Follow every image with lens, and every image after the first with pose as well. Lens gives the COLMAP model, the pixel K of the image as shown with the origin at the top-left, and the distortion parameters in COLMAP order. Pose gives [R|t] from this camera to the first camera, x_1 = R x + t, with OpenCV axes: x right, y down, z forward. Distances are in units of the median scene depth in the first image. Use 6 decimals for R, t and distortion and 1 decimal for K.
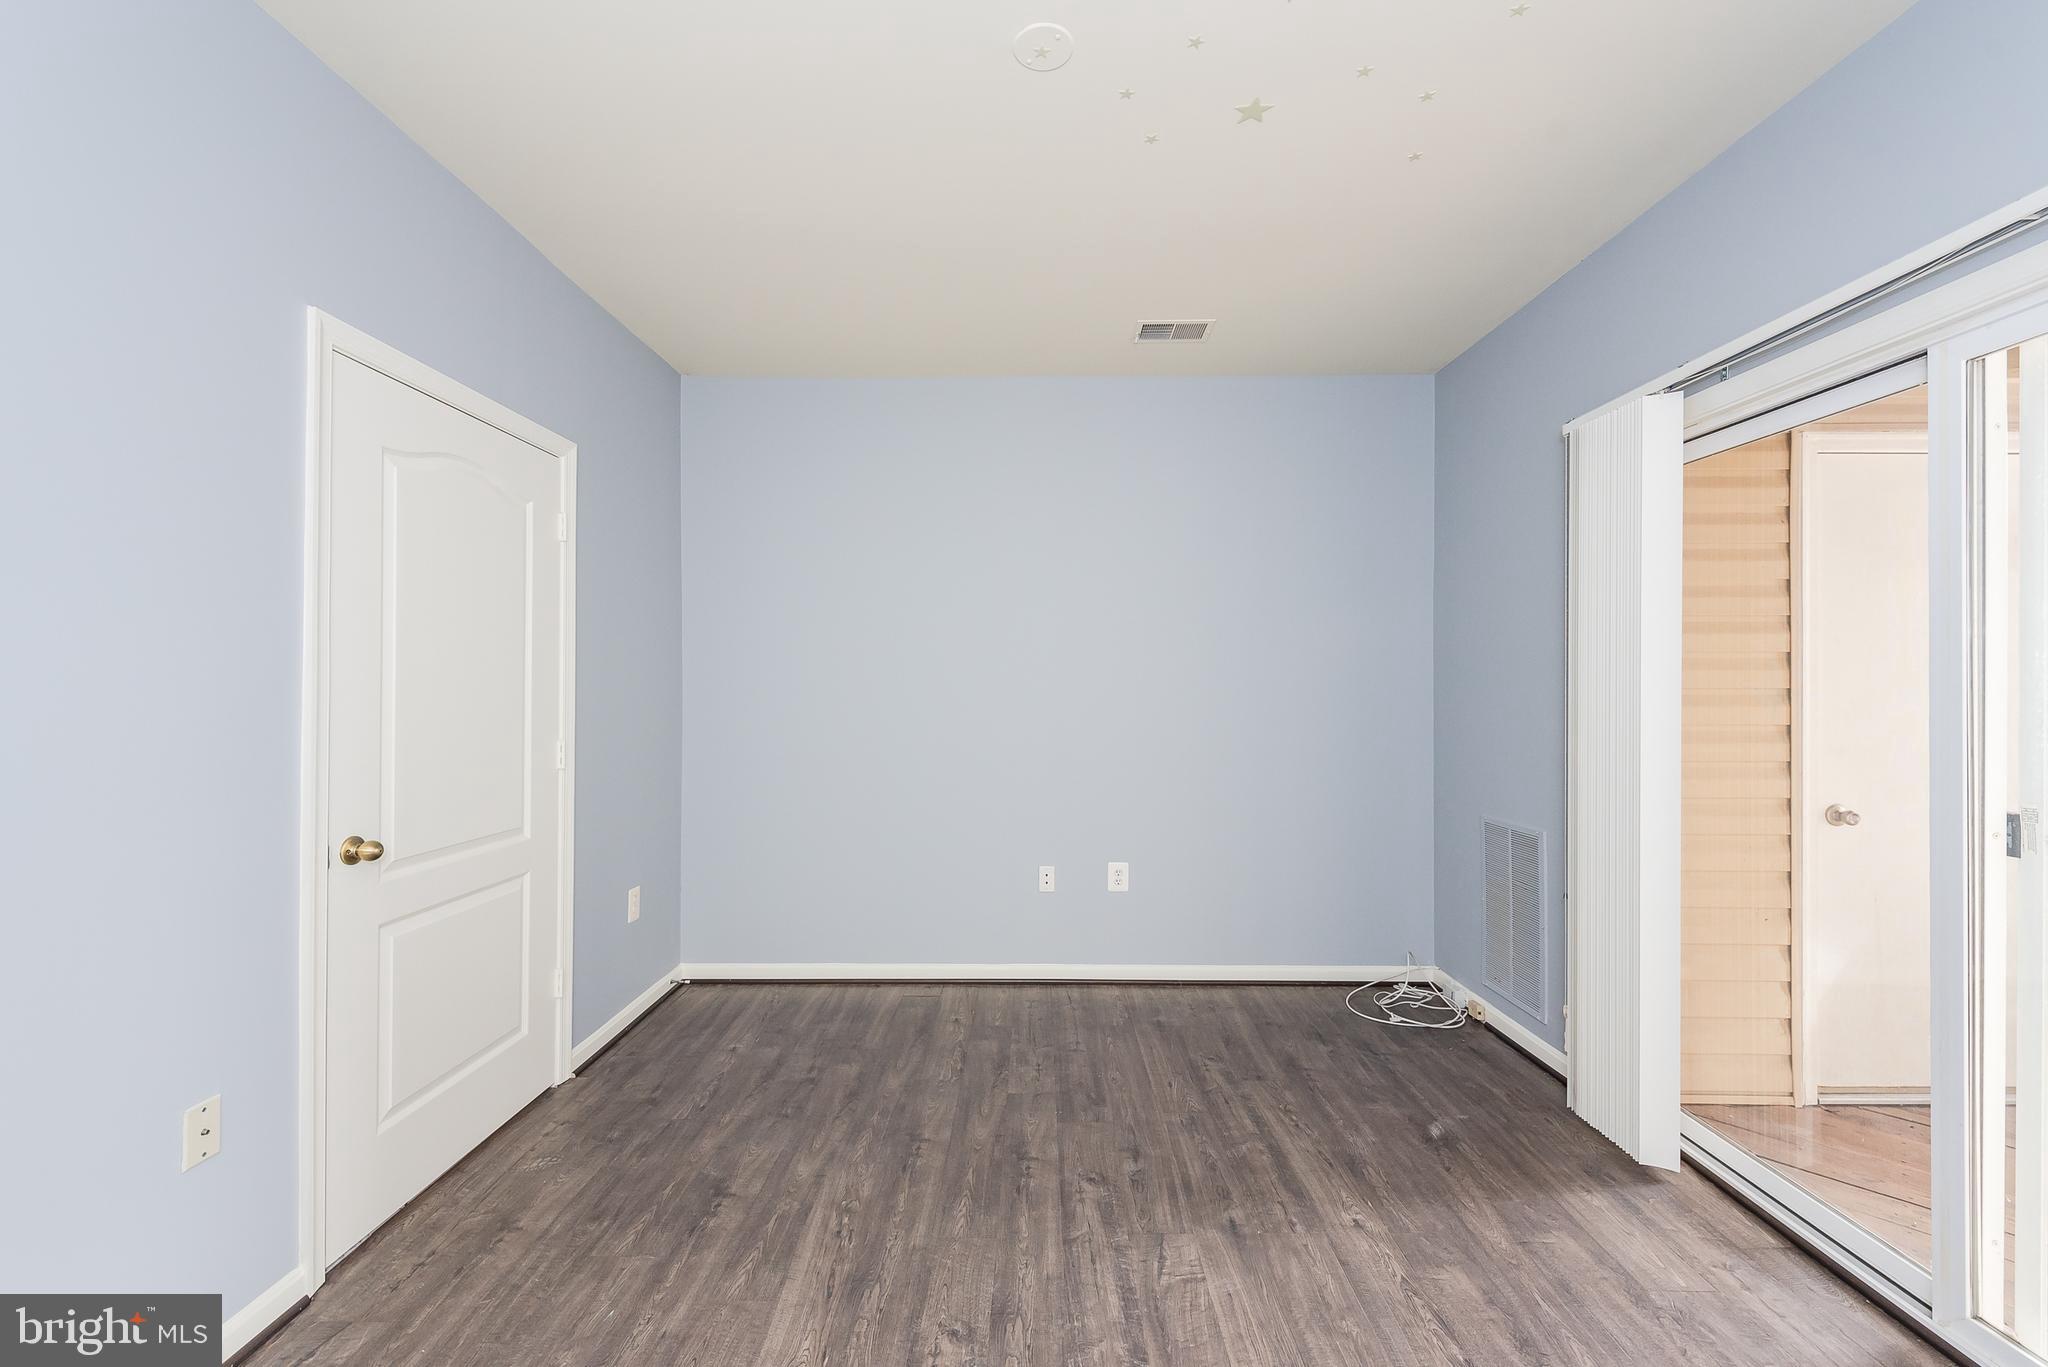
lens RADIAL K [[838.9, 0, 1018.7], [0, 838.9, 678.1], [0, 0, 1]] dist [0.012700, -0.004736]
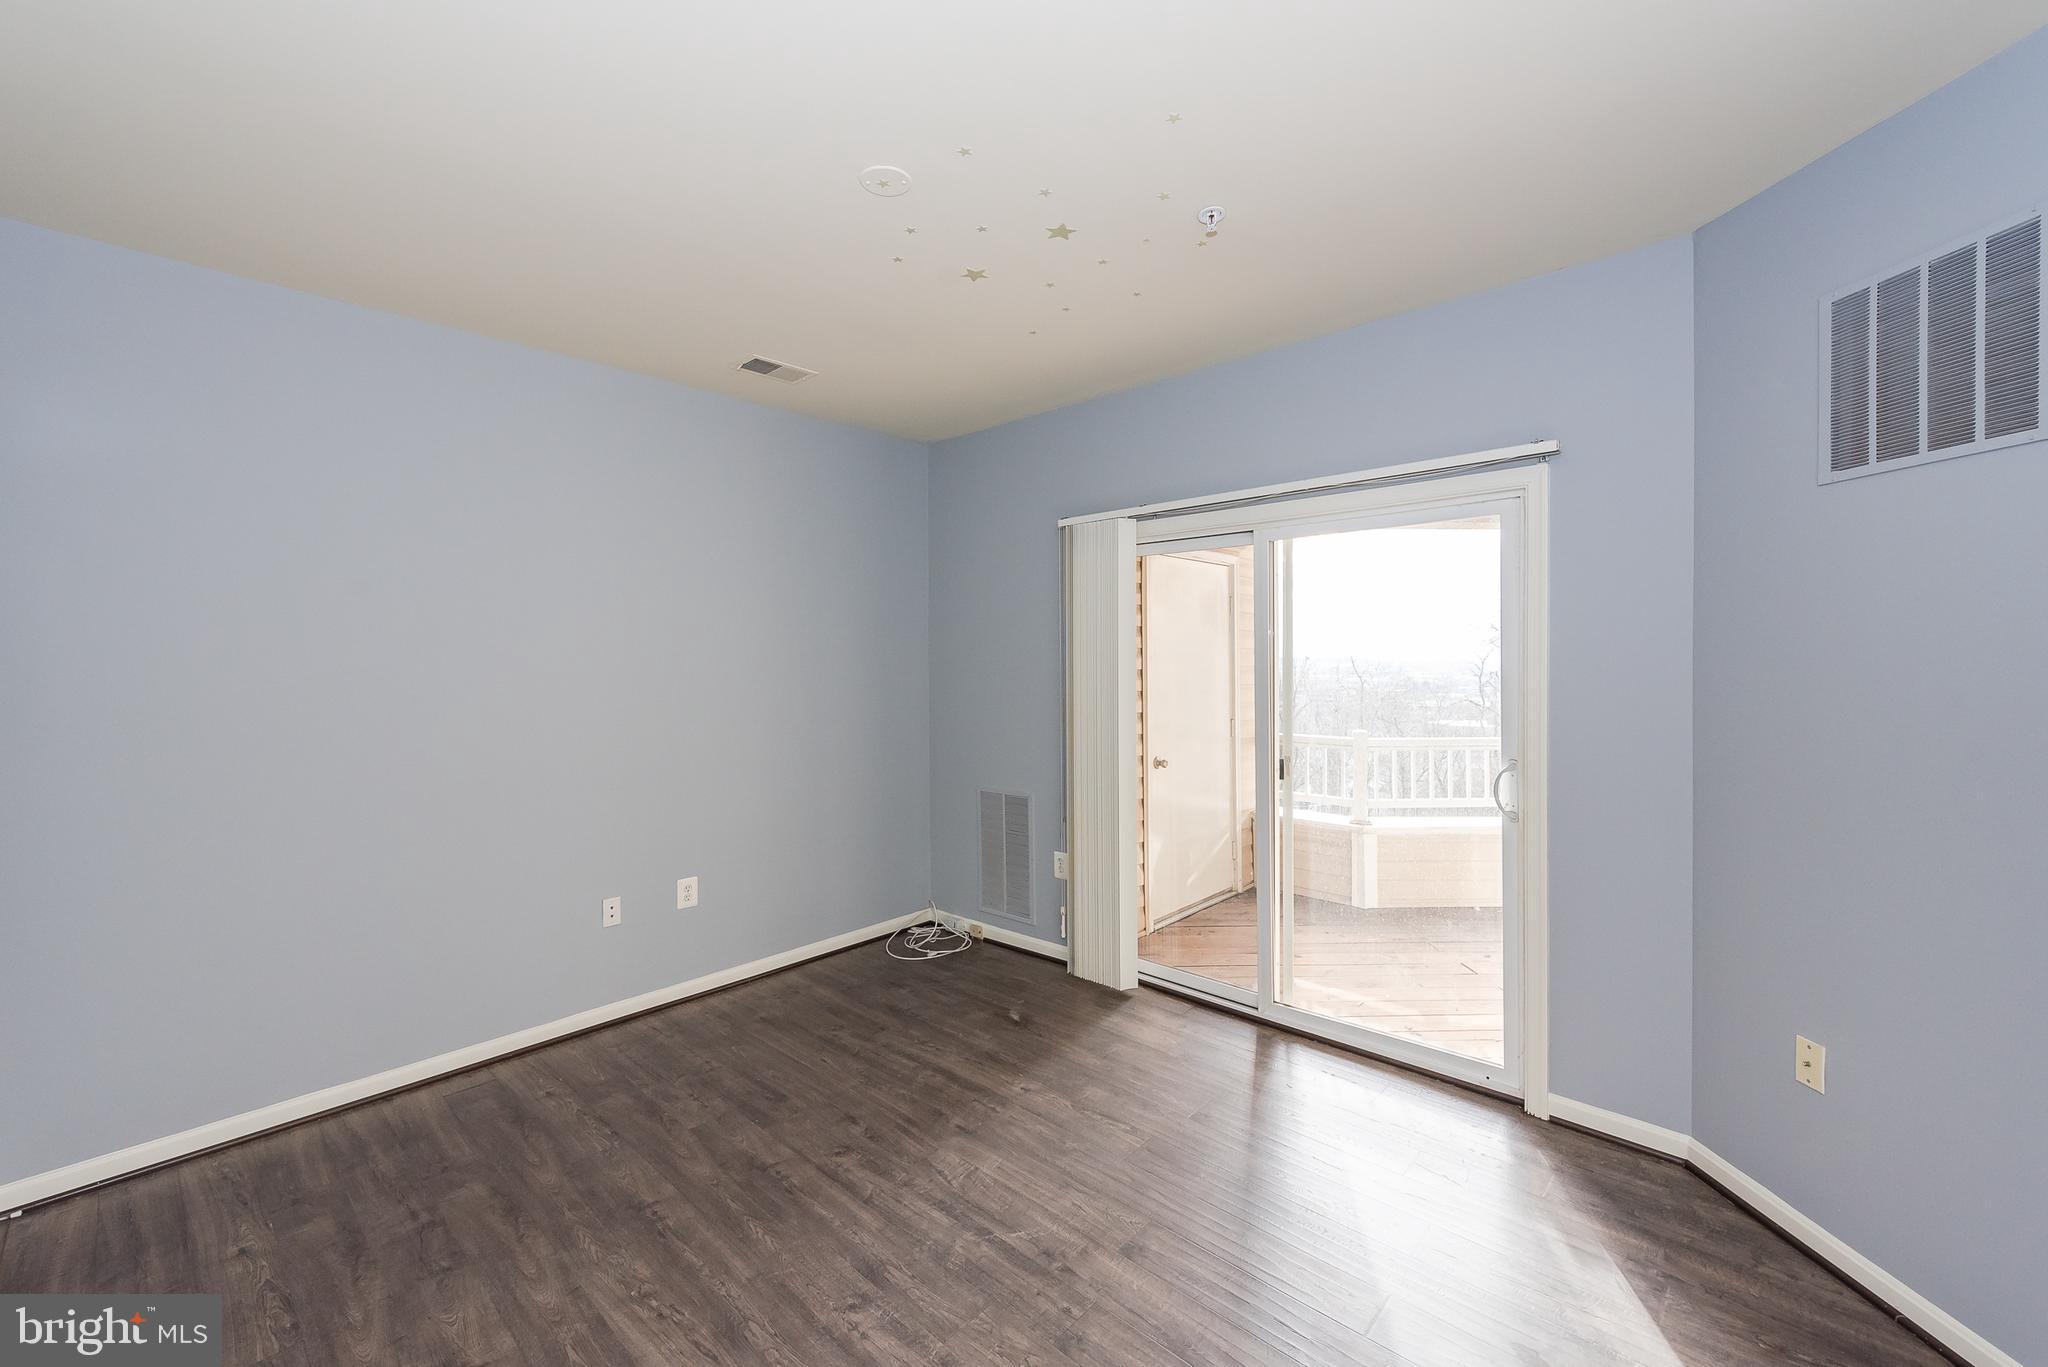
lens RADIAL K [[838.9, 0, 1042.6], [0, 838.9, 662.4], [0, 0, 1]] dist [0.012700, -0.004736]
pose [[0.656390, -0.009577, 0.754361, -0.566803], [0.000128, 0.999921, 0.012583, -0.076959], [-0.754422, -0.008163, 0.656339, 0.052936]]
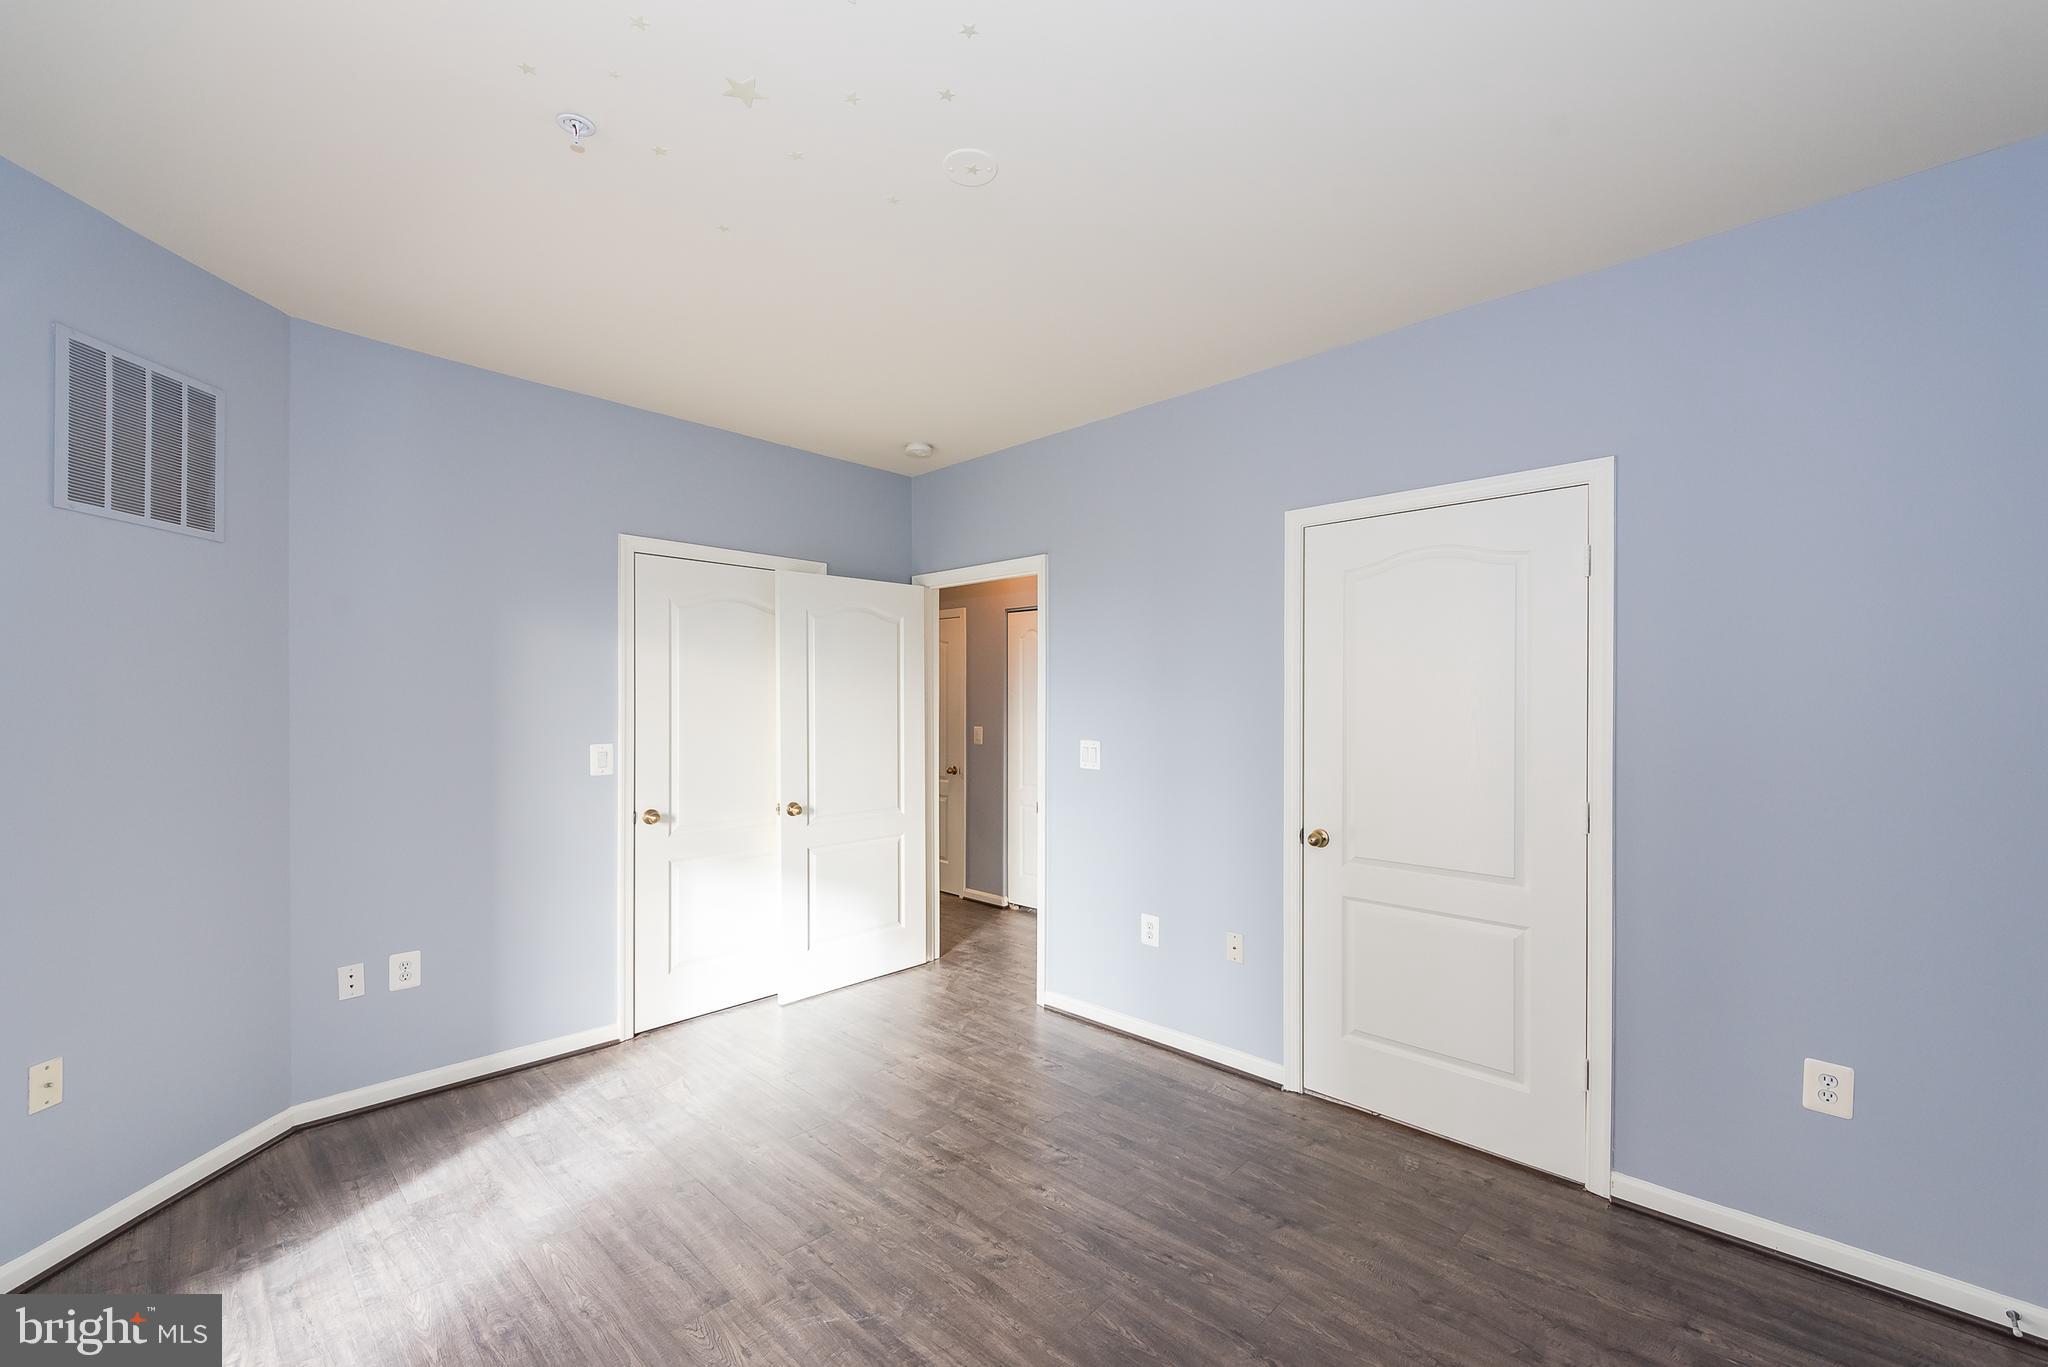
lens RADIAL K [[838.9, 0, 1032.7], [0, 838.9, 703.2], [0, 0, 1]] dist [0.012700, -0.004736]
pose [[-0.678399, -0.005838, -0.734670, 0.612950], [0.002872, 0.999940, -0.010599, -0.028457], [0.734688, -0.009300, -0.678341, 1.419509]]
